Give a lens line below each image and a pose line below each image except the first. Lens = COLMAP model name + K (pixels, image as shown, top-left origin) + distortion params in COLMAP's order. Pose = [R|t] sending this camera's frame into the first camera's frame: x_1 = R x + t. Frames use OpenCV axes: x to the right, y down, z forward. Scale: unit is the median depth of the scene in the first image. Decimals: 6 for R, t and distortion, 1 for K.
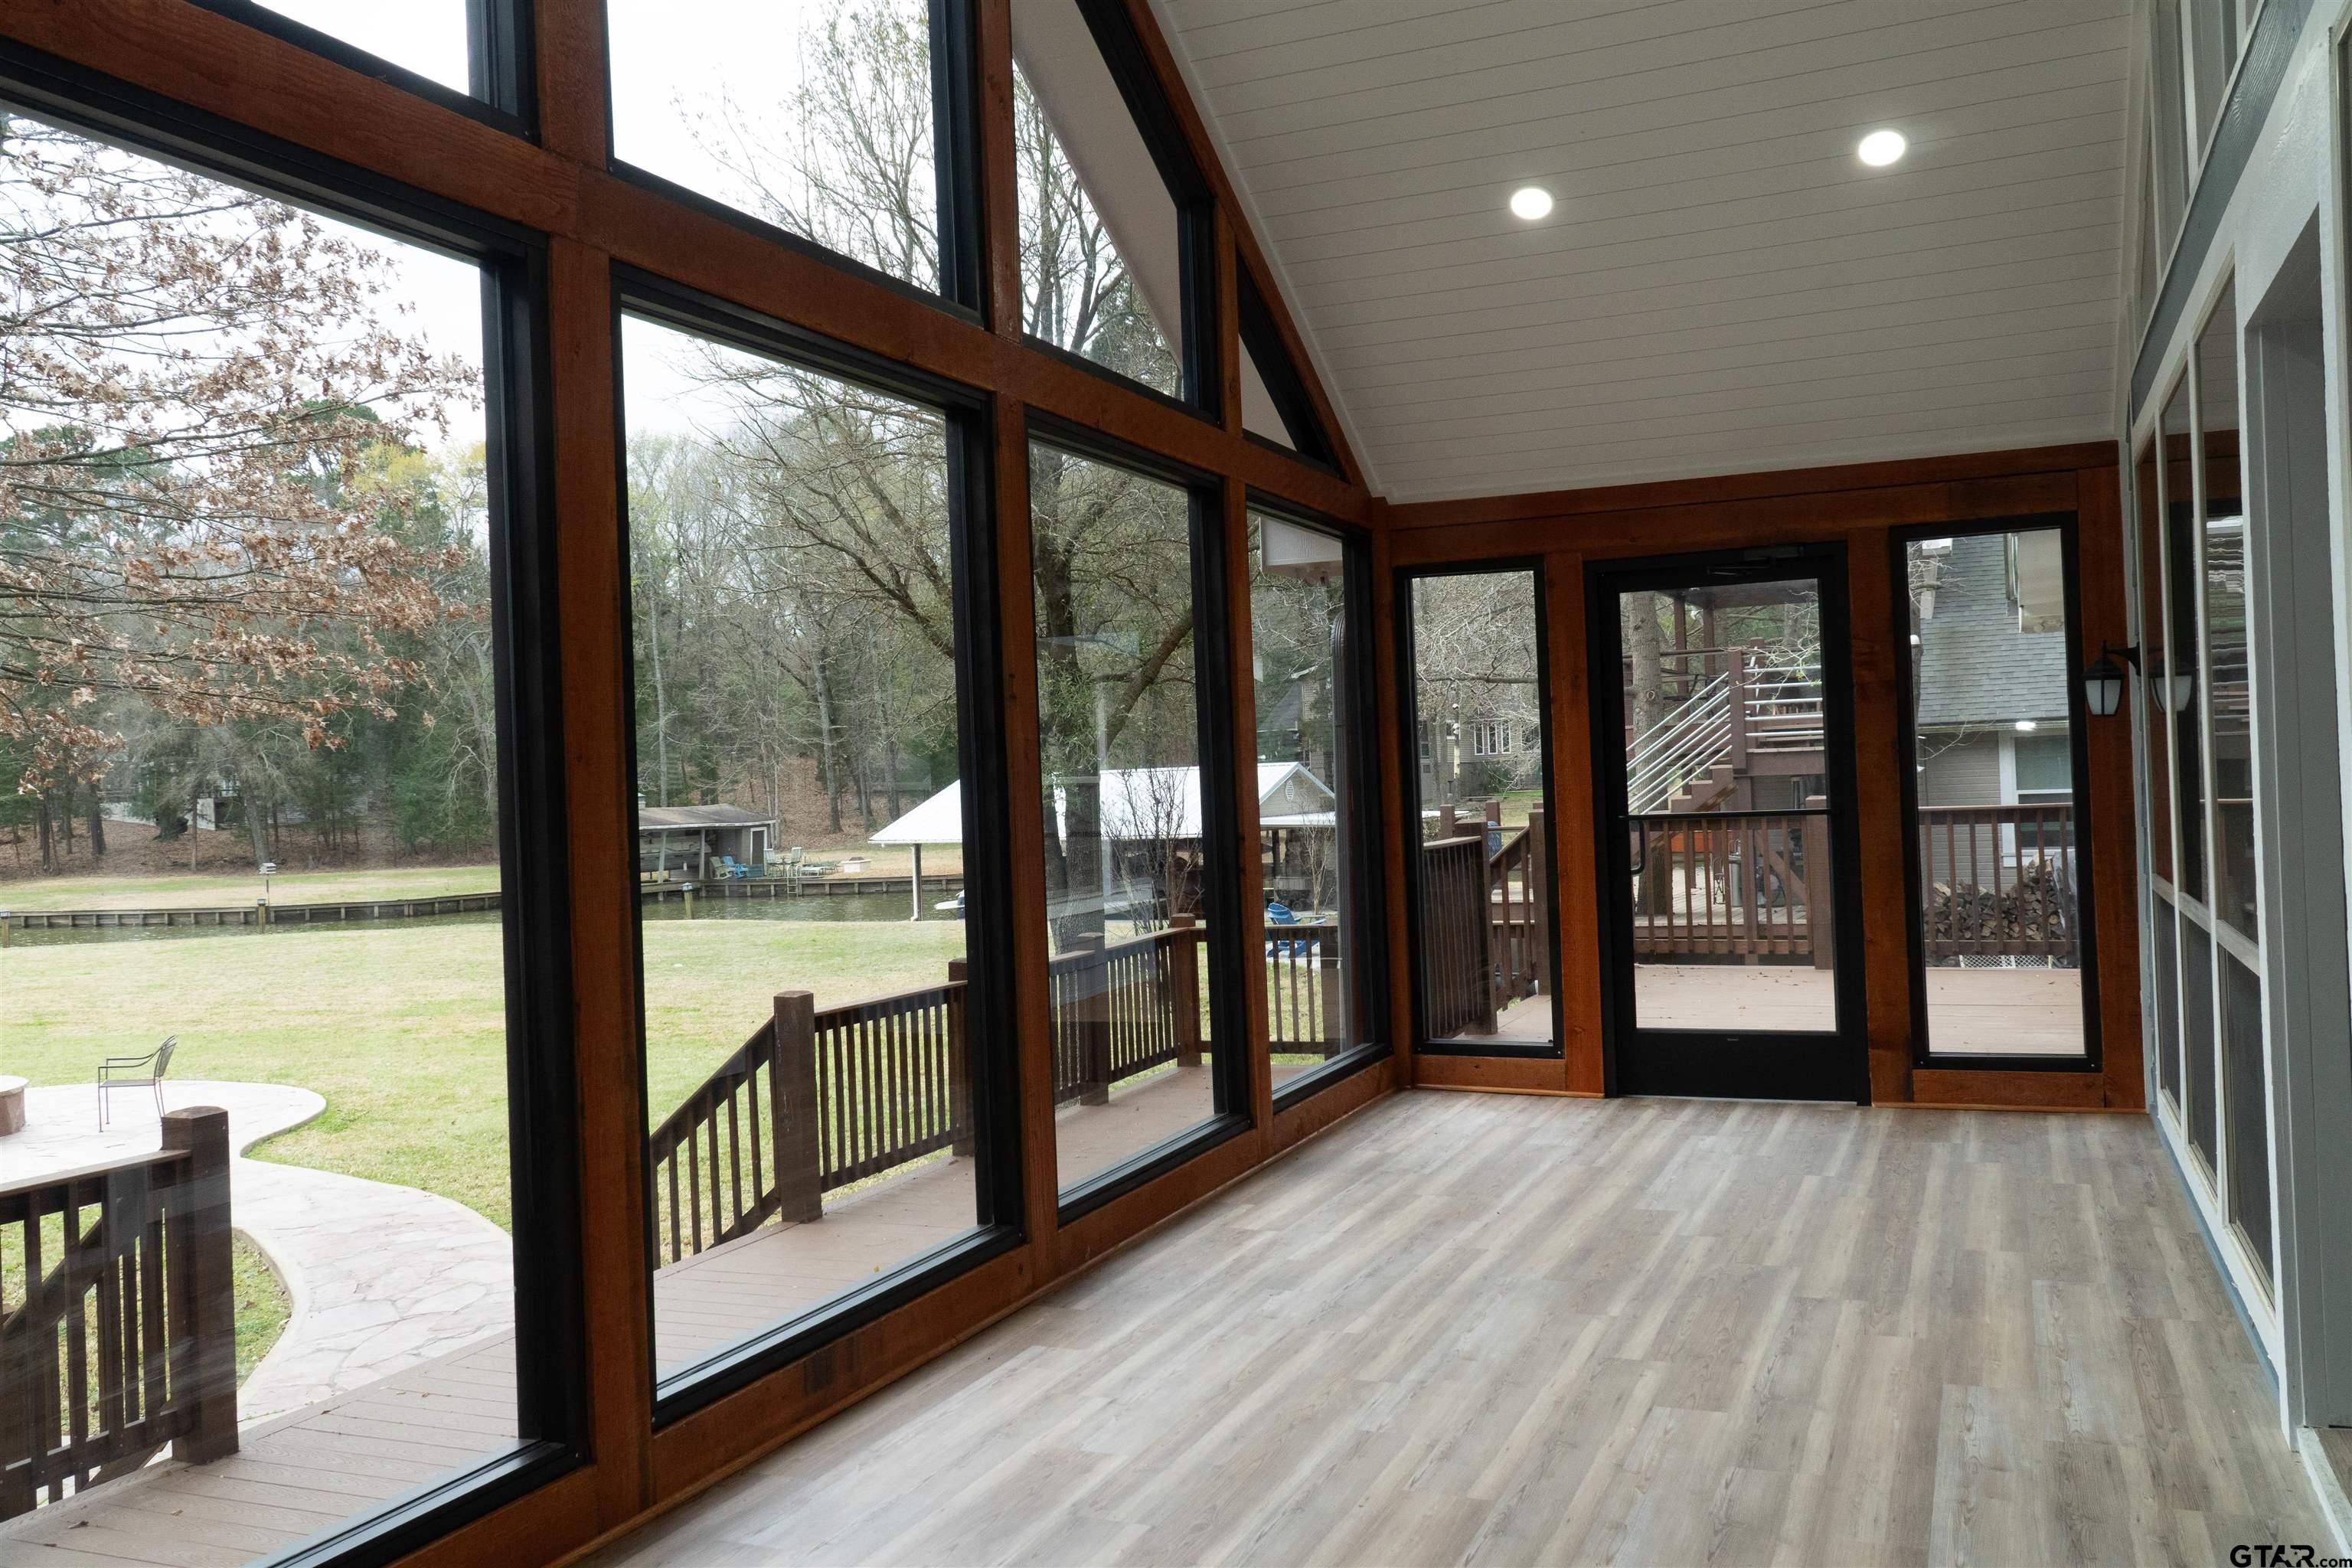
lens RADIAL K [[2030.3, 0, 1176.0], [0, 2030.3, 784.0], [0, 0, 1]] dist [-0.003991, -0.008574]
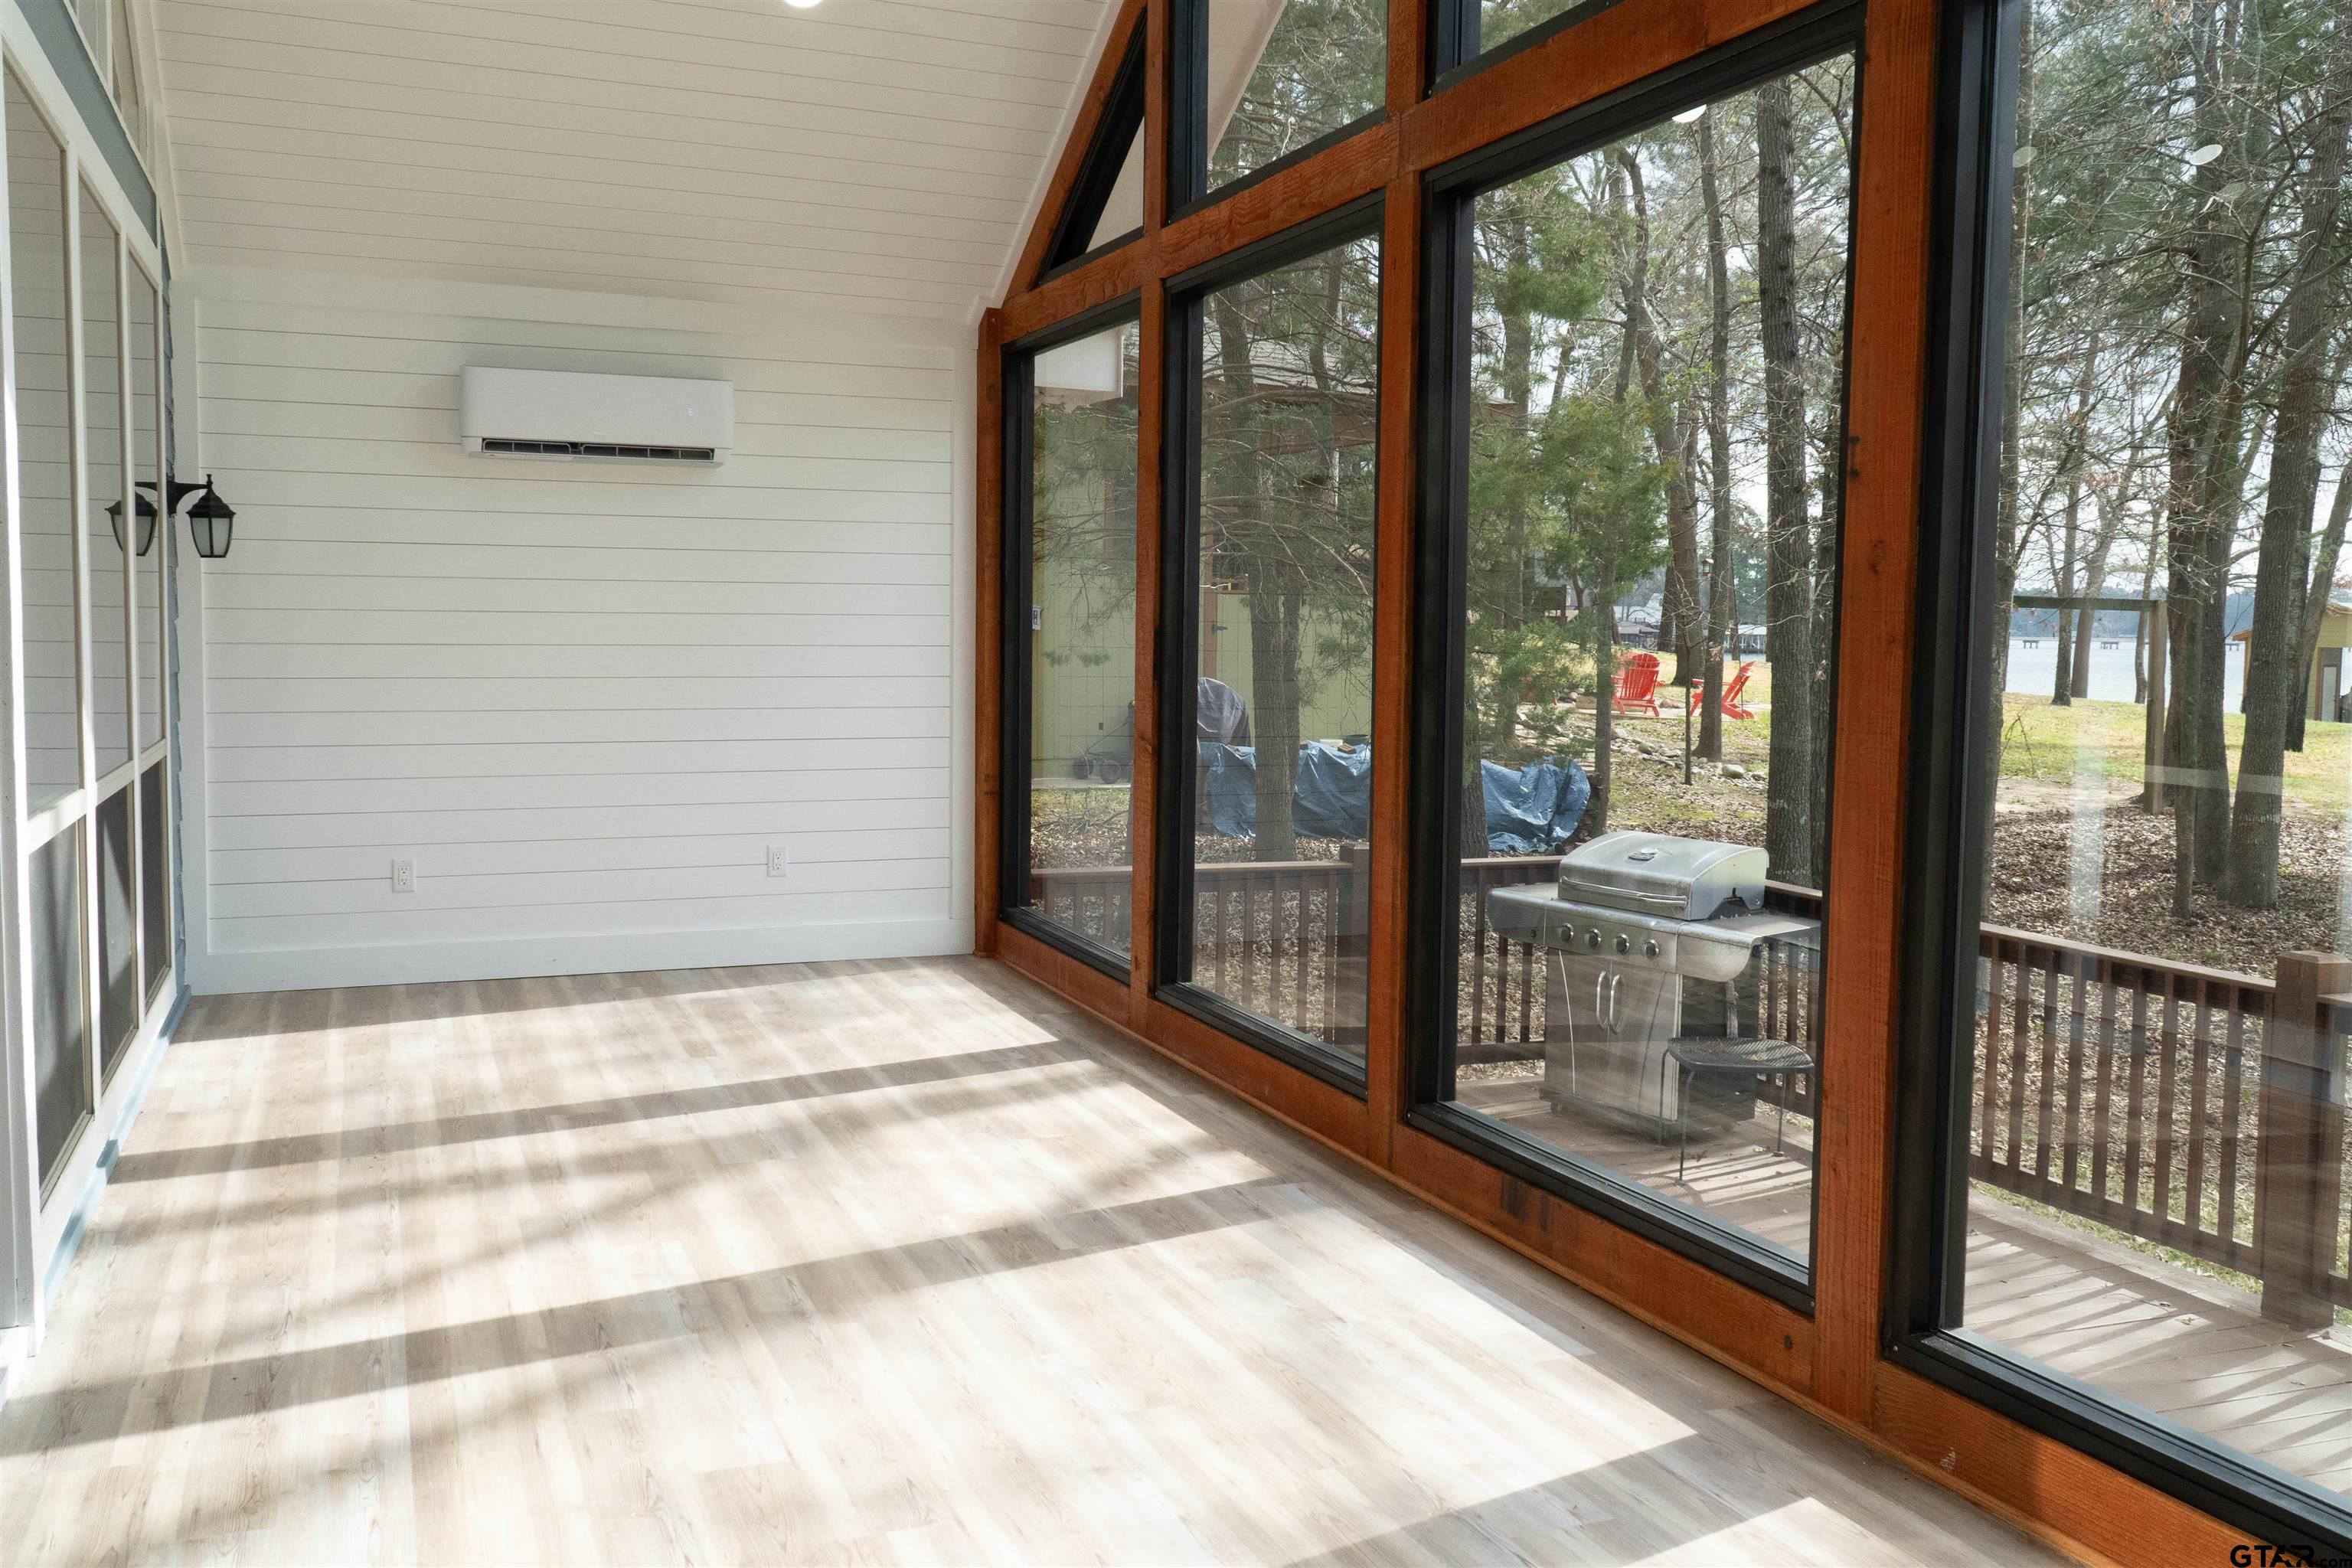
lens RADIAL K [[2030.3, 0, 1176.0], [0, 2030.3, 784.0], [0, 0, 1]] dist [-0.003991, -0.008574]
pose [[-0.724171, 0.076486, -0.685366, 0.595754], [0.013896, 0.995247, 0.096385, -0.011786], [0.689481, 0.060276, -0.721792, 1.548504]]
